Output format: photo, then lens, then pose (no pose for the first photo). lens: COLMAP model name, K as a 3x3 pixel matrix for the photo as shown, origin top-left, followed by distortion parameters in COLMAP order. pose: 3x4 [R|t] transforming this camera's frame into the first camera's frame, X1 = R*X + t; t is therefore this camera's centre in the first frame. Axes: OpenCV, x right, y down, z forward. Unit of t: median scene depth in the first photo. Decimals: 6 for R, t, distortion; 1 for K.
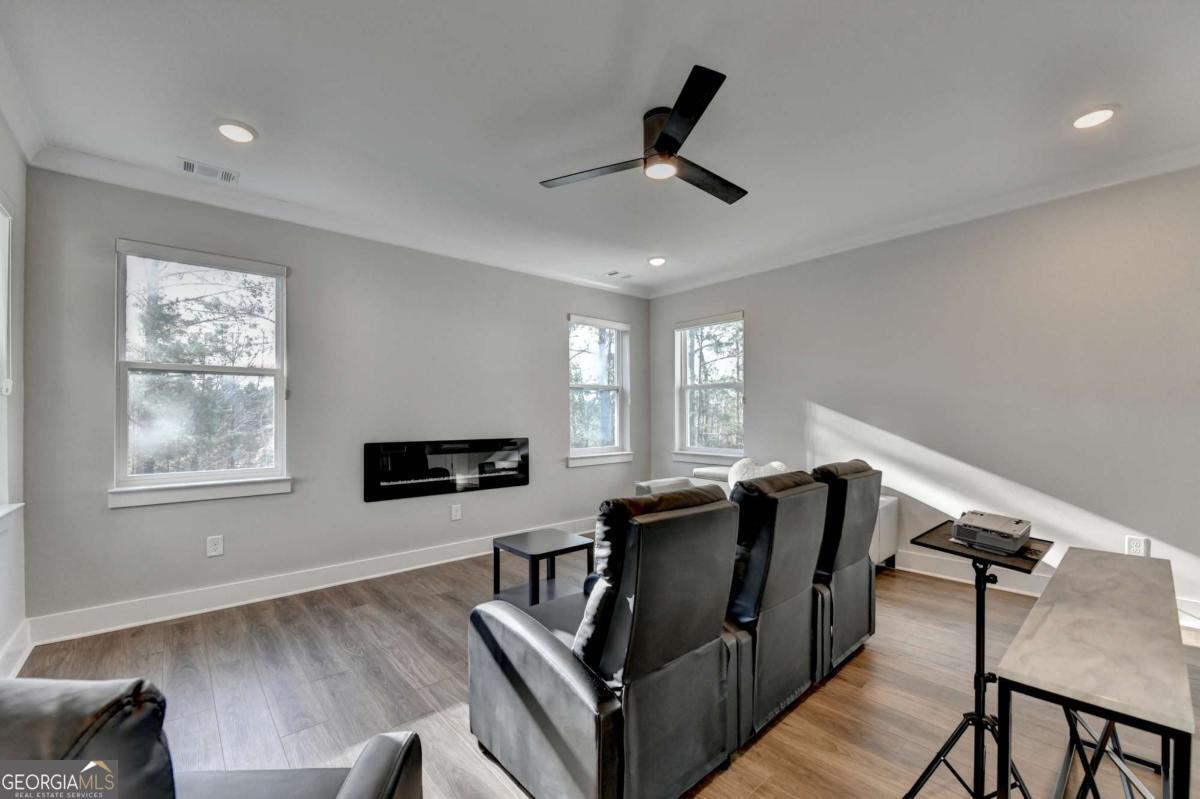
lens RADIAL K [[493.5, 0, 585.4], [0, 493.5, 414.2], [0, 0, 1]] dist [0.001113, -0.009569]
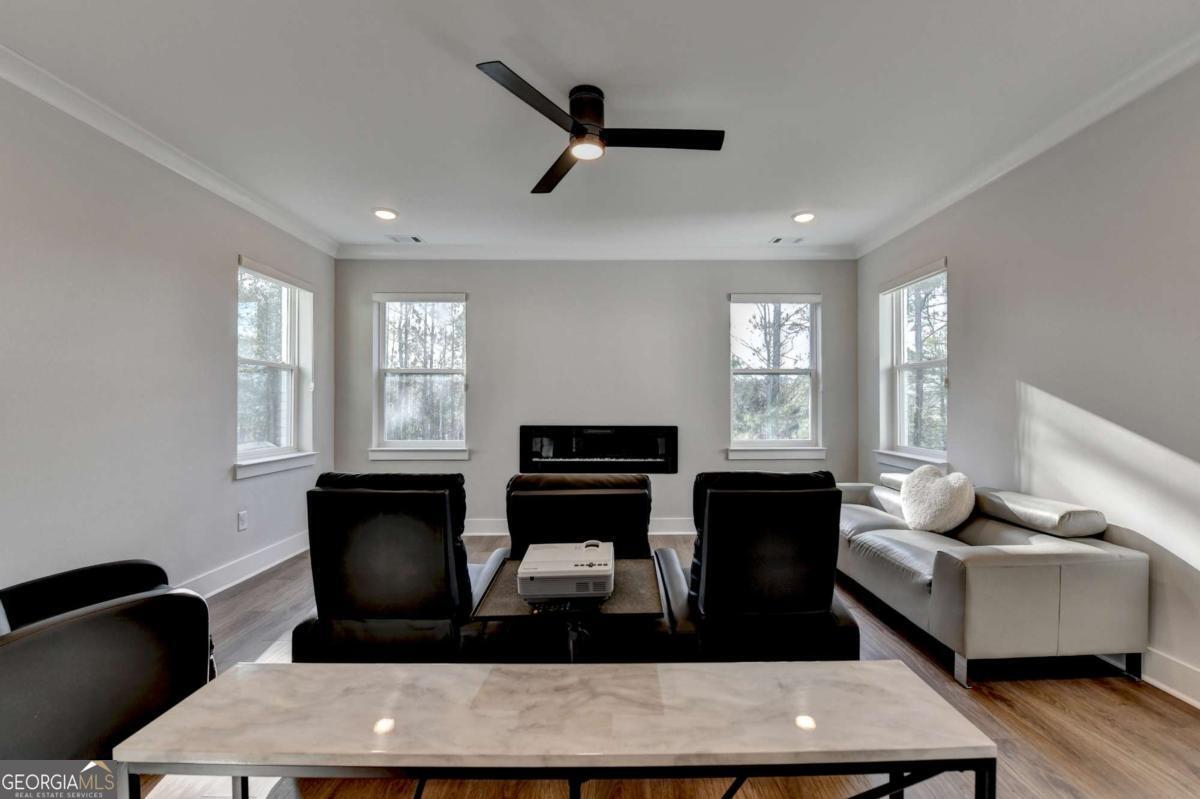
lens RADIAL K [[494.5, 0, 592.5], [0, 494.5, 402.5], [0, 0, 1]] dist [-0.017882, -0.000211]
pose [[0.761635, 0.004696, -0.647990, 0.470435], [0.000162, 0.999972, 0.007437, -0.007832], [0.648007, -0.005769, 0.761613, 0.161937]]
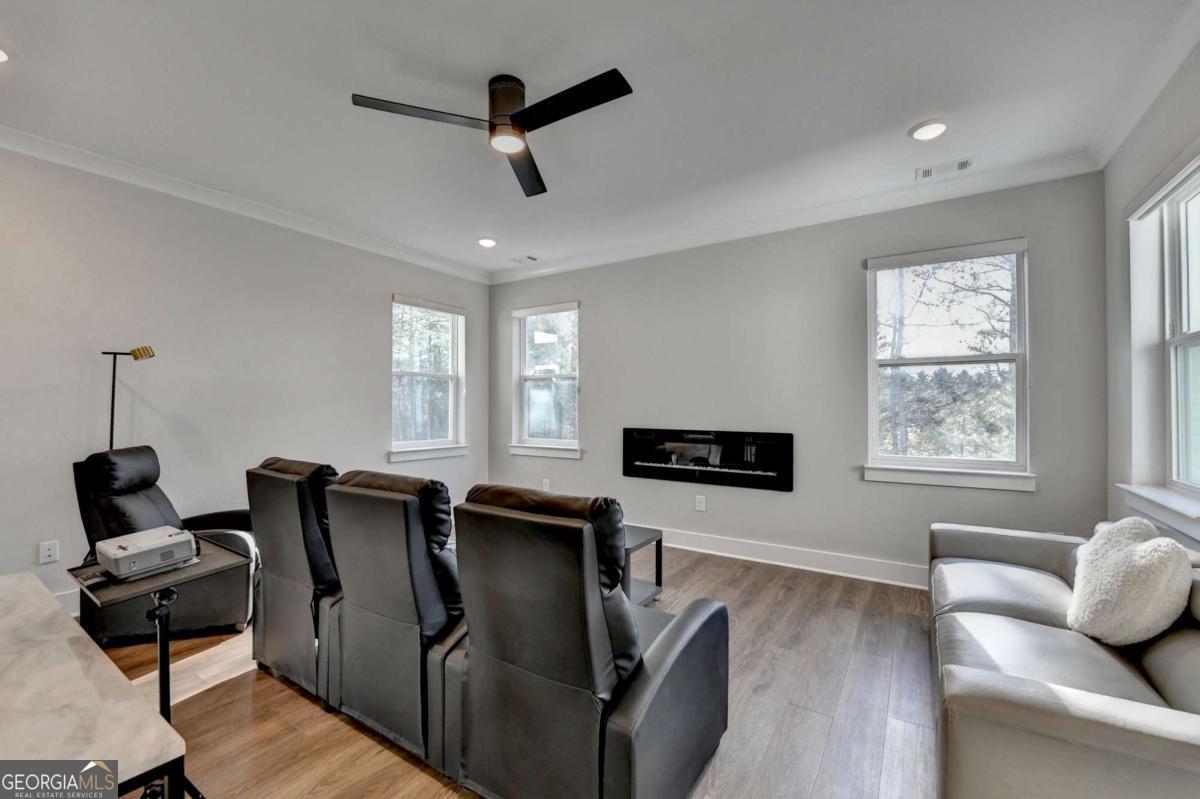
lens RADIAL K [[482.0, 0, 586.7], [0, 482.0, 401.8], [0, 0, 1]] dist [-0.002363, -0.000123]
pose [[0.273121, -0.005055, -0.961966, 0.649282], [0.002240, 0.999987, -0.004619, -0.001011], [0.961977, -0.000894, 0.273129, 0.552106]]
